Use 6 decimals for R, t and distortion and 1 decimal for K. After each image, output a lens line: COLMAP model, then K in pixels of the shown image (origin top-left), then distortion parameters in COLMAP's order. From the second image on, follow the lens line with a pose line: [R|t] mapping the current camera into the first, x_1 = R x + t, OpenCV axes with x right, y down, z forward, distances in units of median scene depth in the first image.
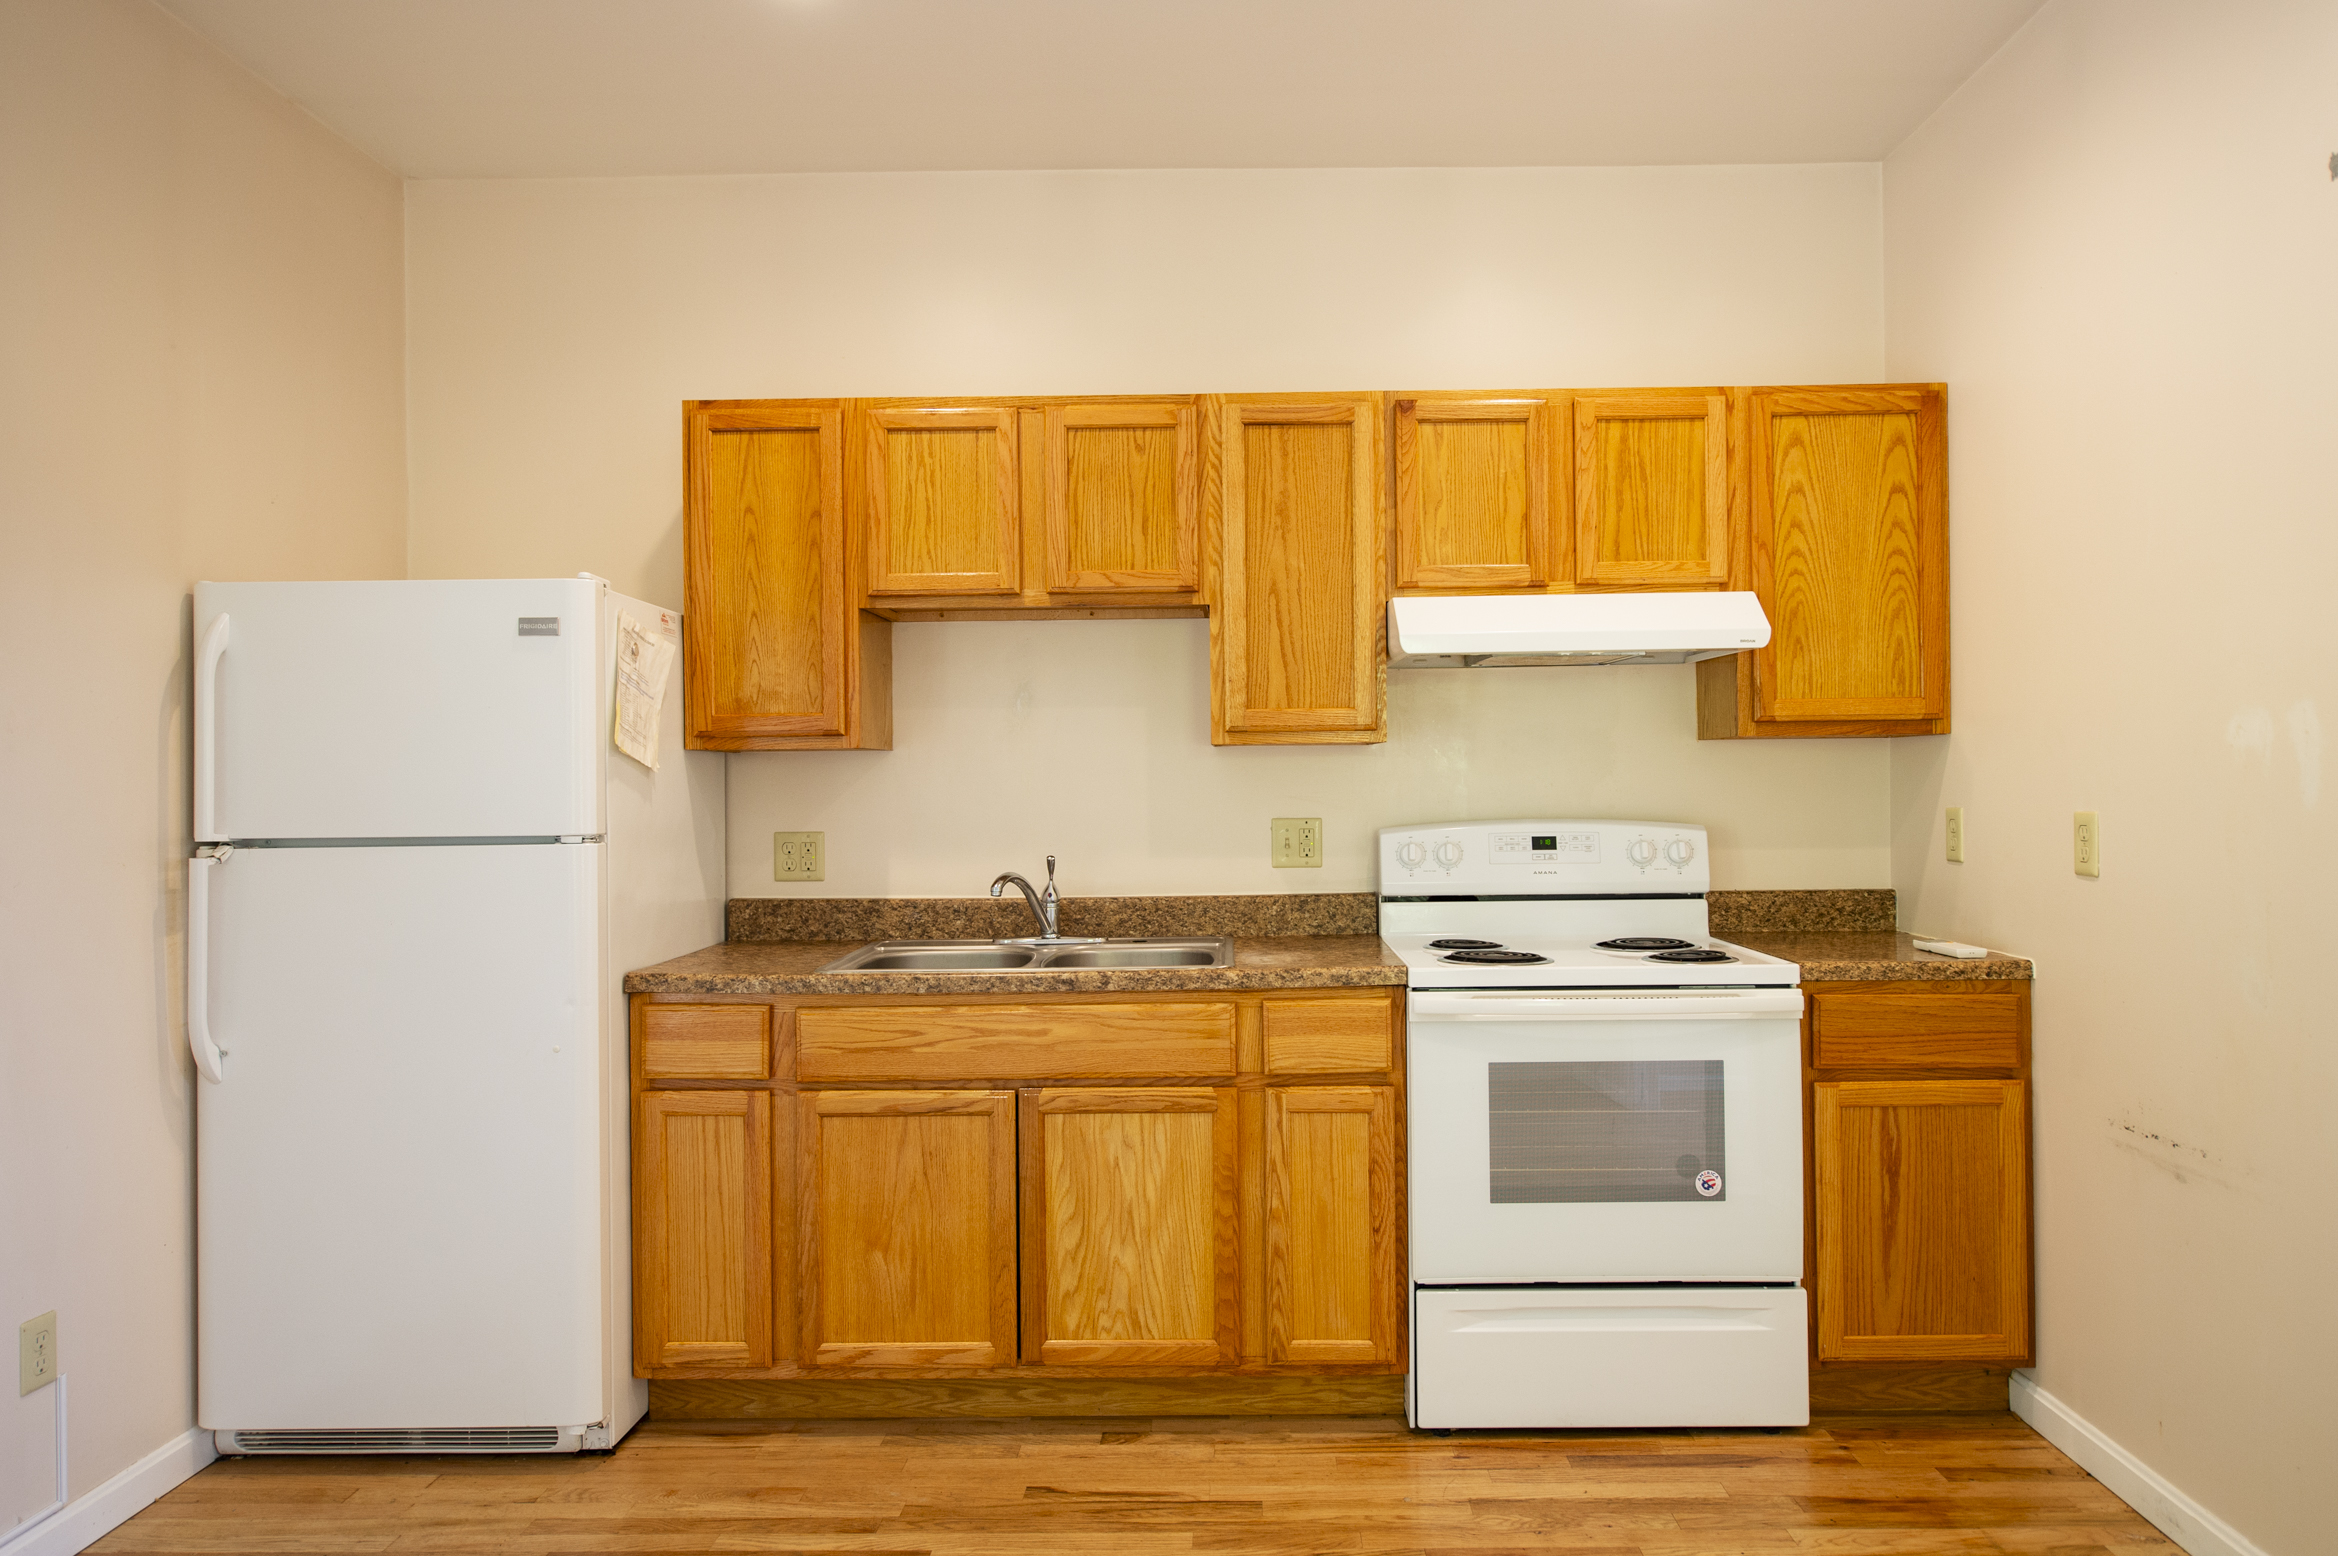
lens RADIAL K [[1527.9, 0, 1169.0], [0, 1527.9, 778.0], [0, 0, 1]] dist [-0.004236, -0.000771]
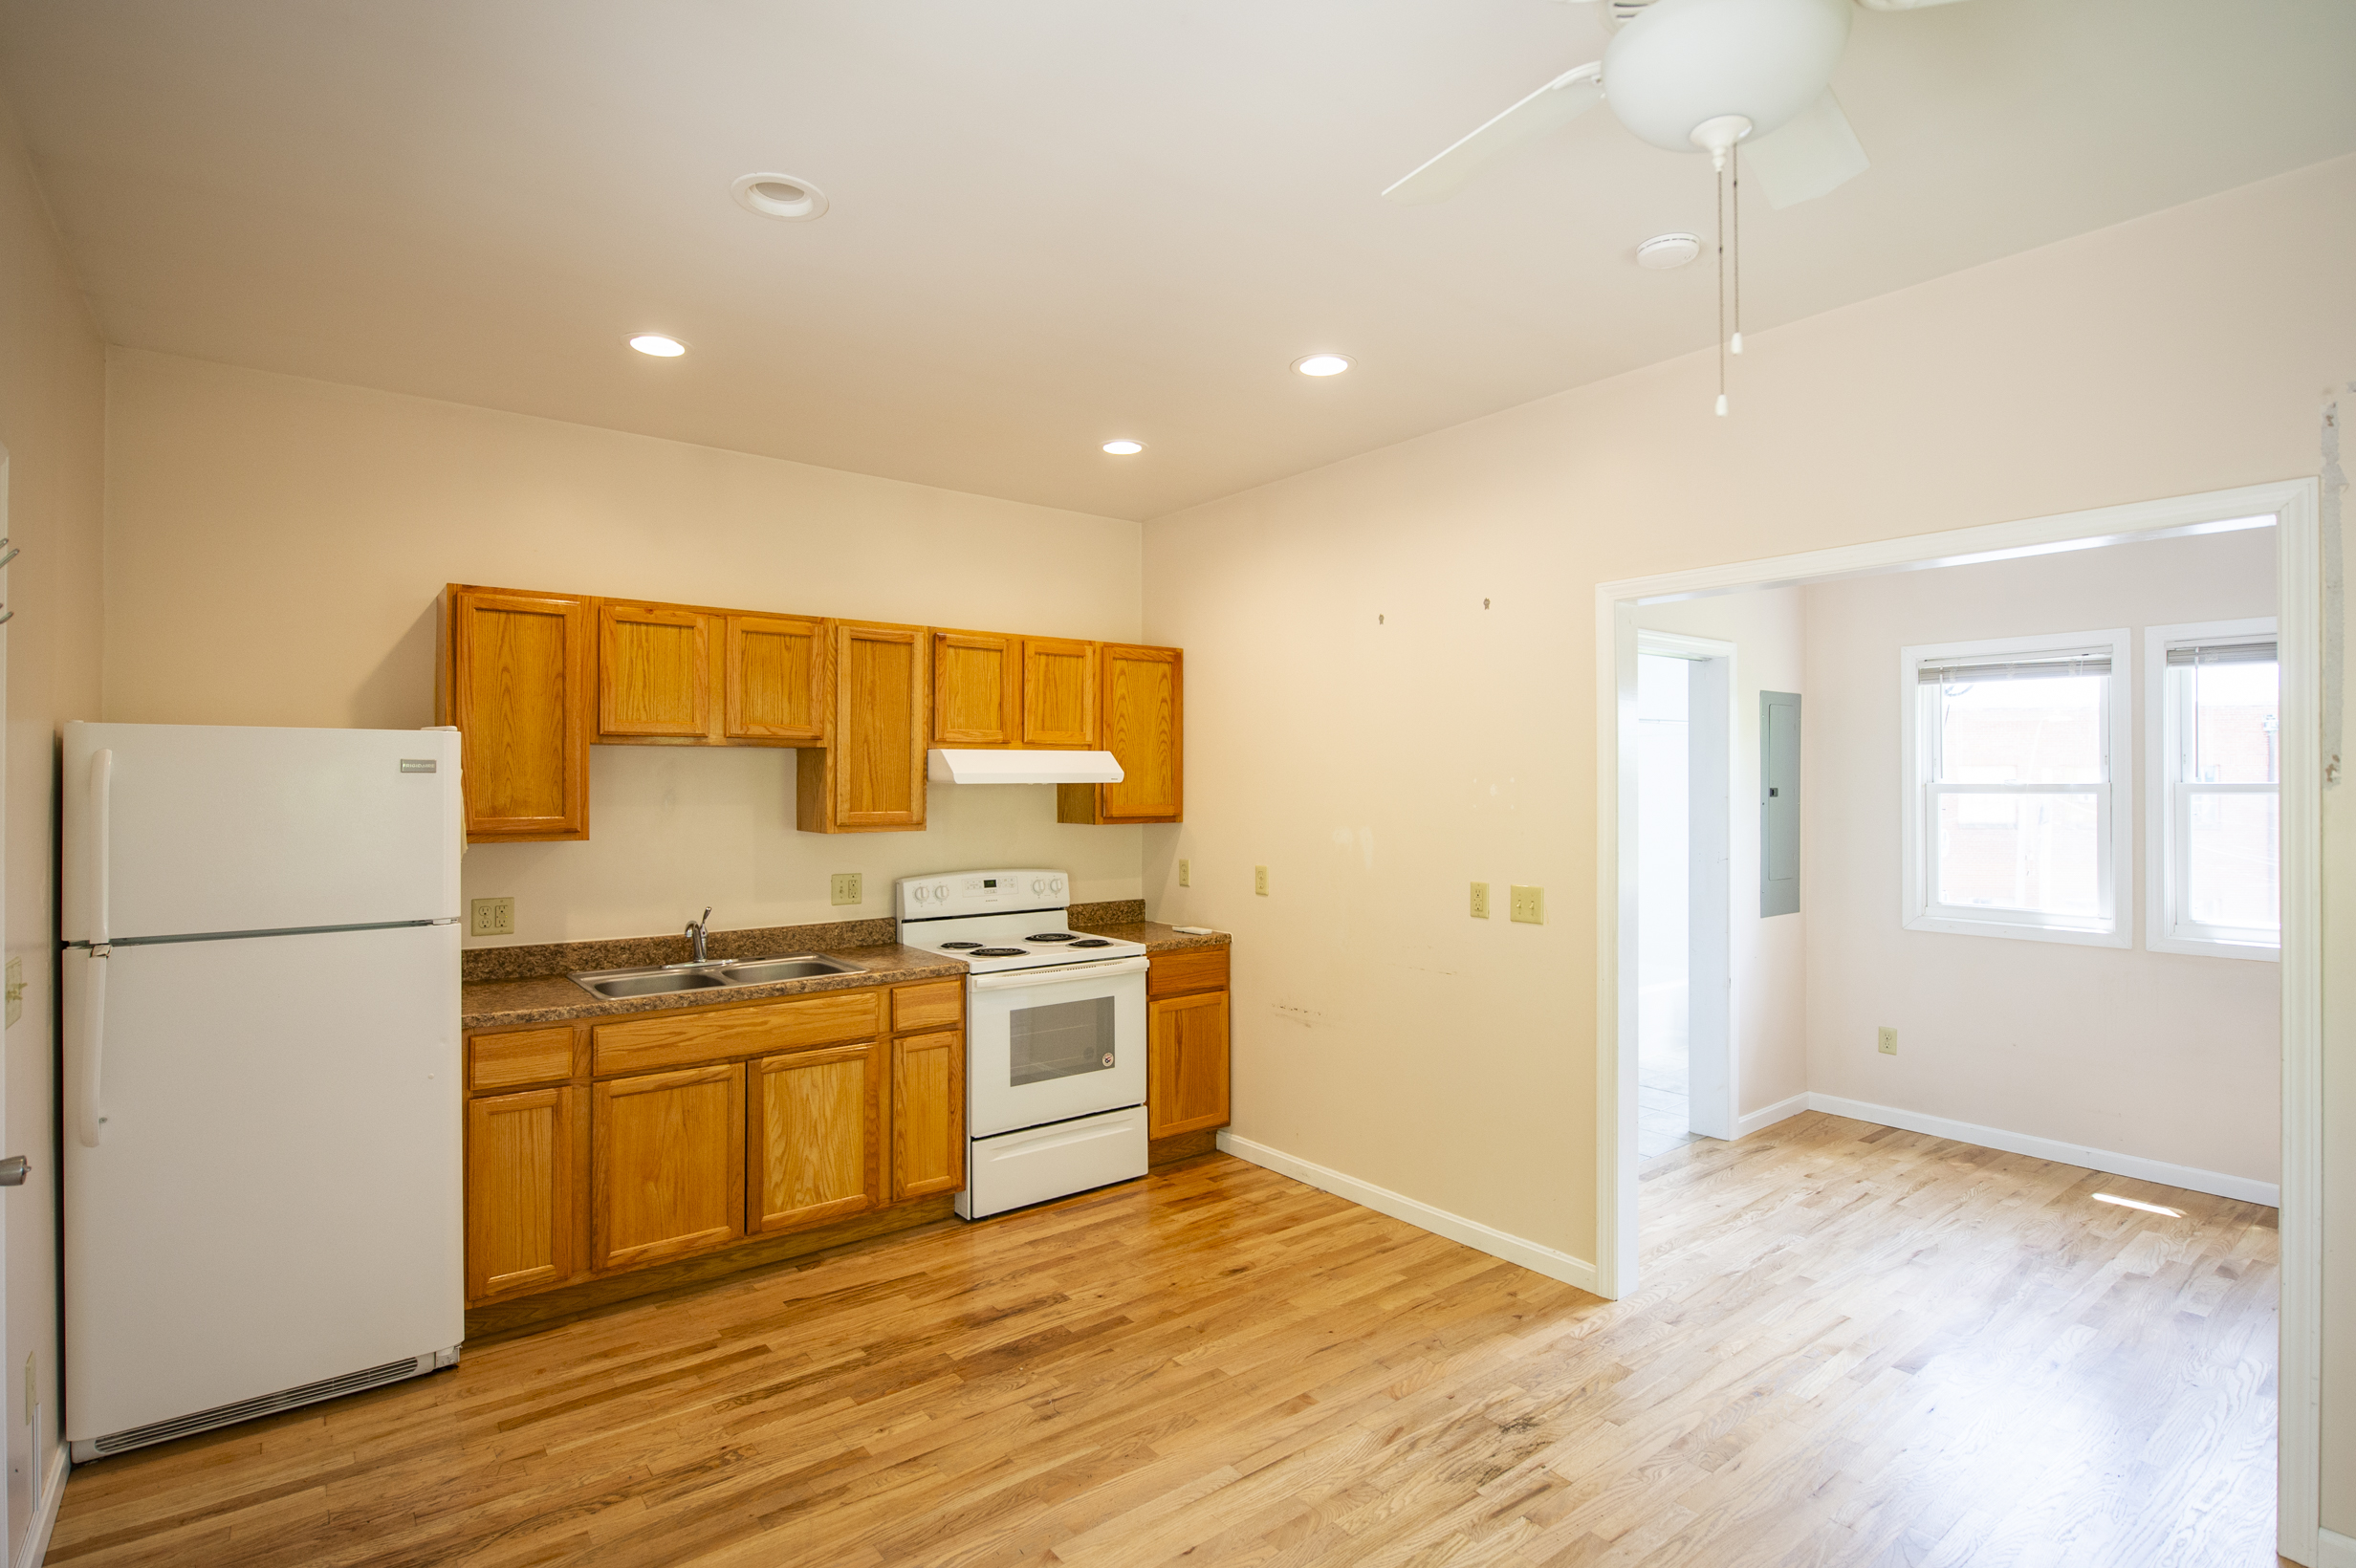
lens RADIAL K [[1161.9, 0, 1182.1], [0, 1161.9, 778.2], [0, 0, 1]] dist [-0.013982, -0.001533]
pose [[0.775854, 0.013065, 0.630778, -0.501134], [-0.007985, 0.999909, -0.010889, -0.077458], [-0.630862, 0.003411, 0.775887, -0.209015]]
